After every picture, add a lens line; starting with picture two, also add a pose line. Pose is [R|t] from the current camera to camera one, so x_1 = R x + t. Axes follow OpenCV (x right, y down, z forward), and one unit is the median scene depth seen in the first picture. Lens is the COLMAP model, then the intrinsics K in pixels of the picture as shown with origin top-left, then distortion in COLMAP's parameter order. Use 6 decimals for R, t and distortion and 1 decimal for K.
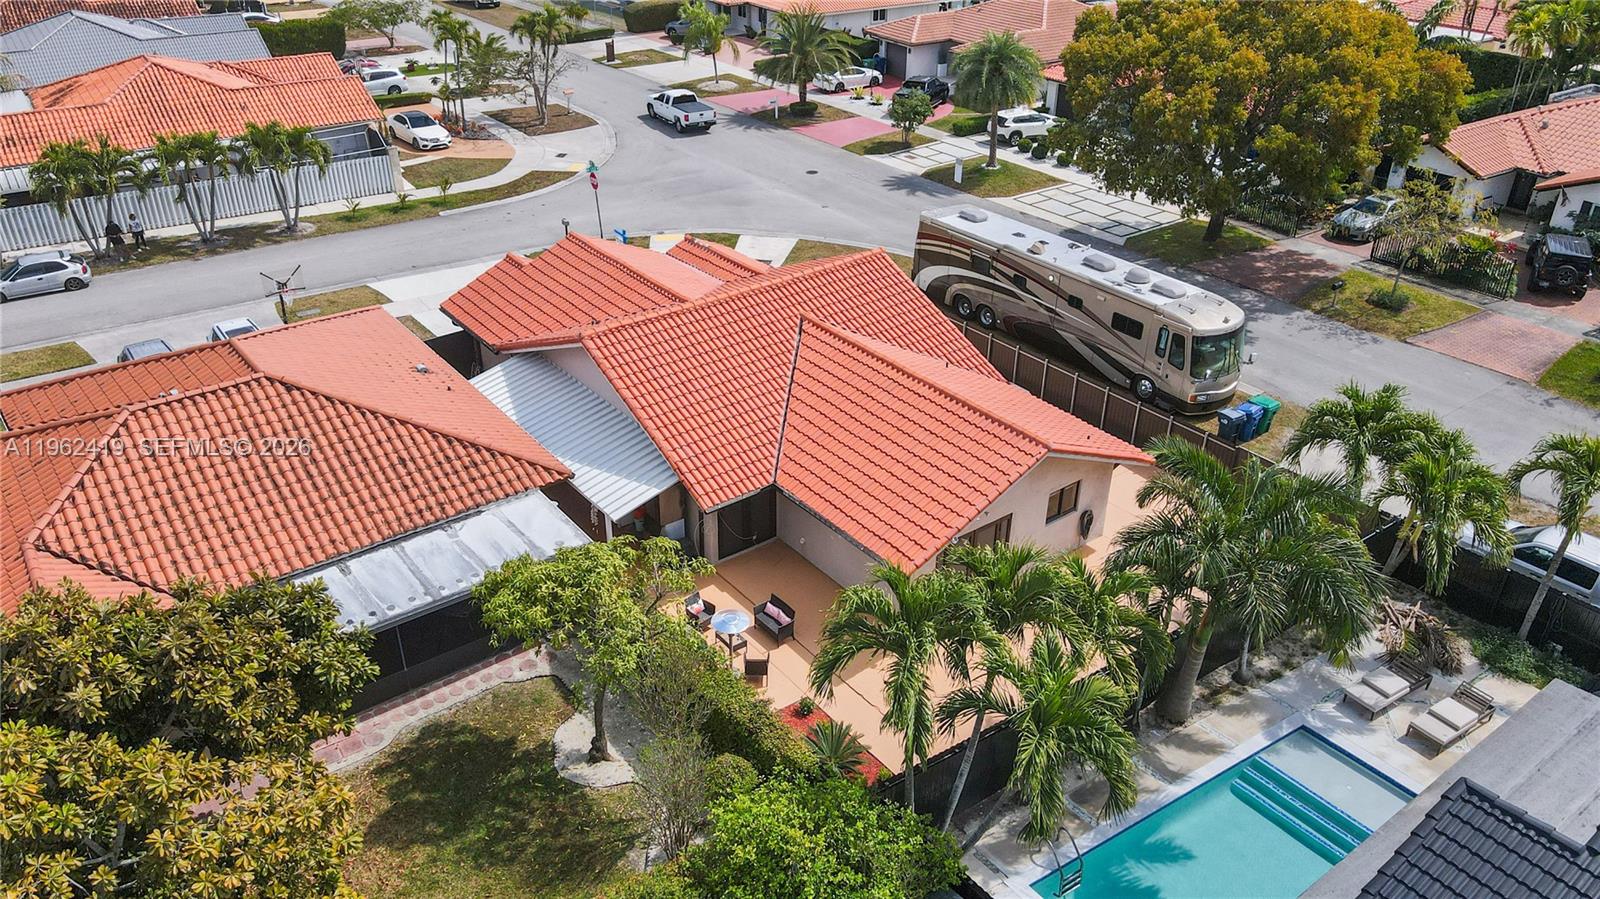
lens RADIAL K [[1201.4, 0, 797.1], [0, 1201.4, 447.8], [0, 0, 1]] dist [0.006073, -0.007983]
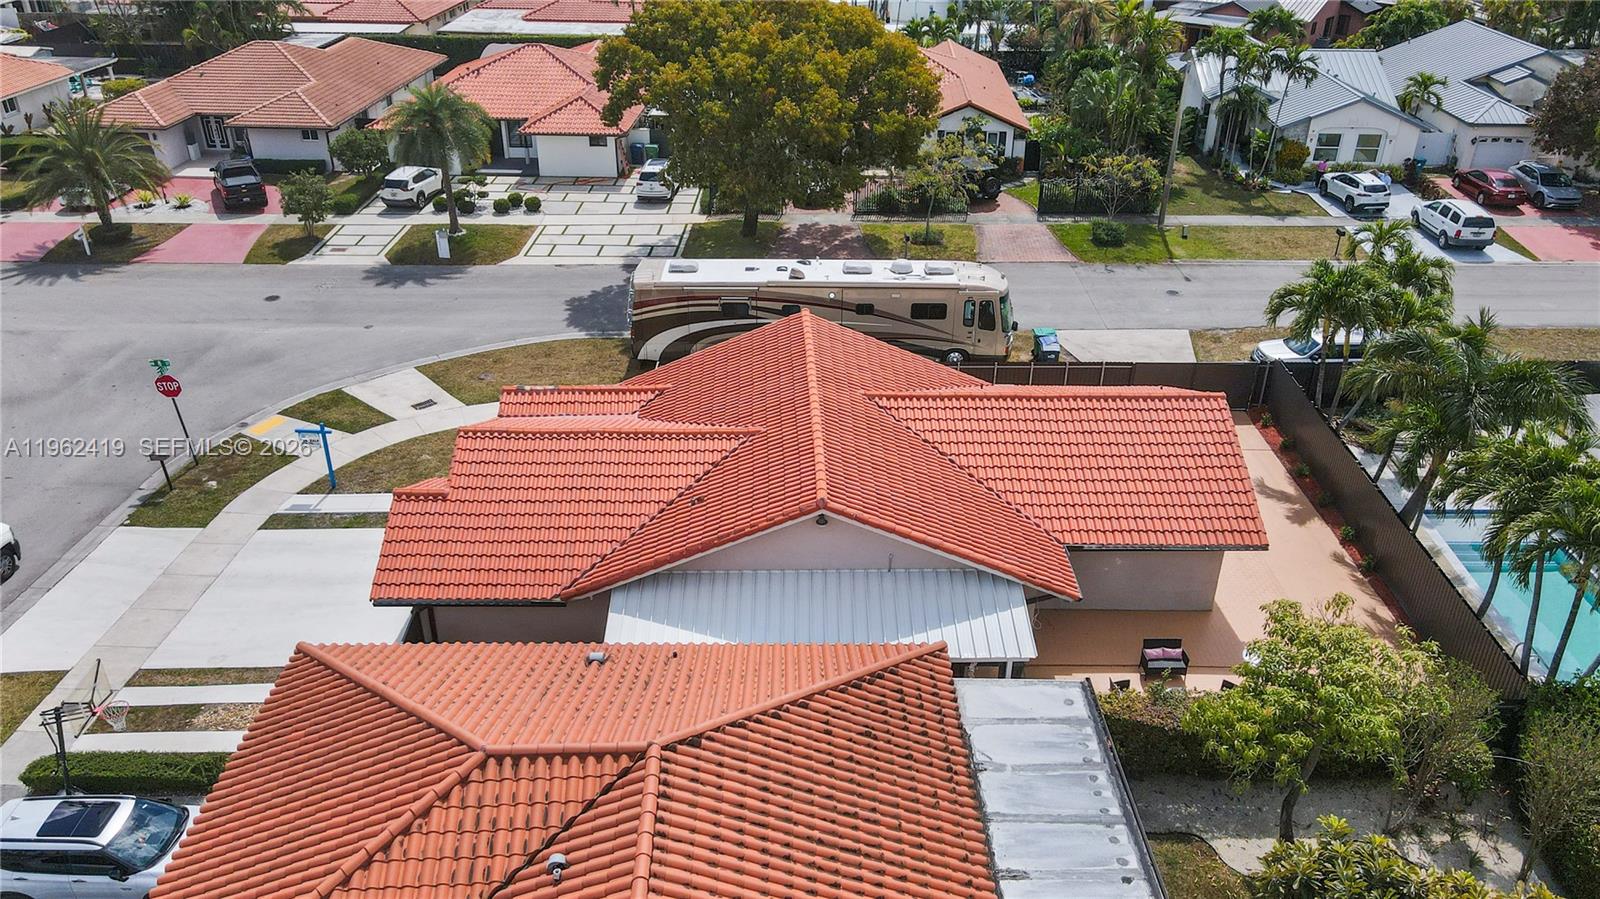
lens RADIAL K [[1183.8, 0, 807.6], [0, 1183.8, 448.8], [0, 0, 1]] dist [0.010563, 0.003649]
pose [[0.599486, -0.388619, 0.699708, -0.768075], [0.391644, 0.904835, 0.167000, -0.276554], [-0.698020, 0.173922, 0.694637, 0.470701]]
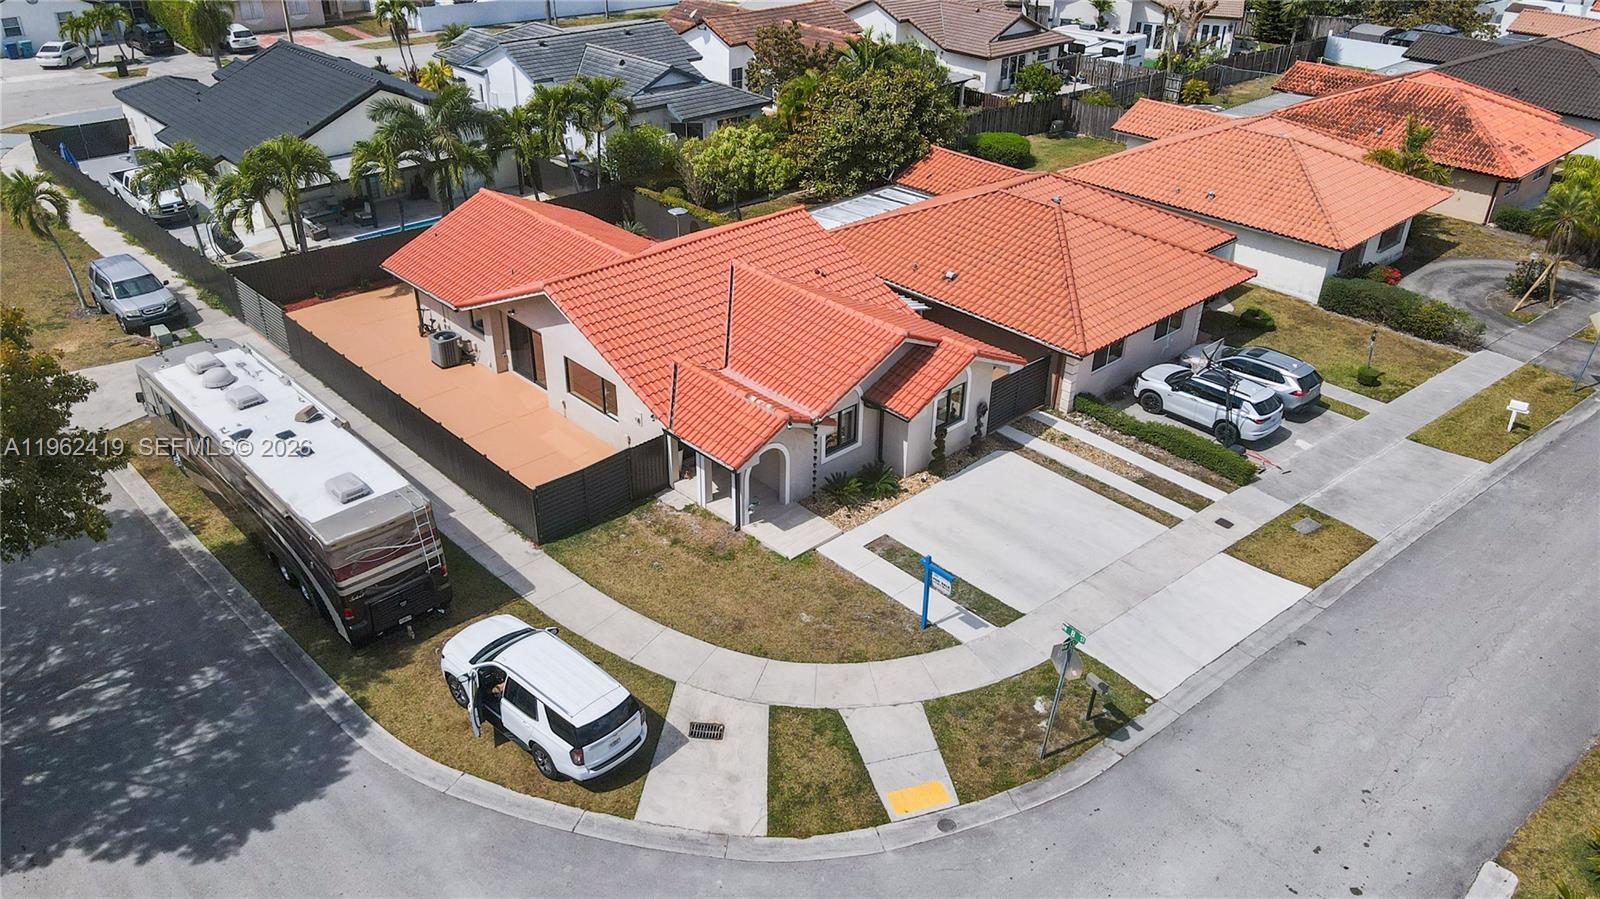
lens RADIAL K [[1201.4, 0, 797.1], [0, 1201.4, 447.8], [0, 0, 1]] dist [0.006073, -0.007983]
pose [[-0.995016, 0.024073, -0.096765, -0.039958], [-0.070309, 0.518752, 0.852028, -1.144177], [0.070708, 0.854585, -0.514474, 2.009675]]
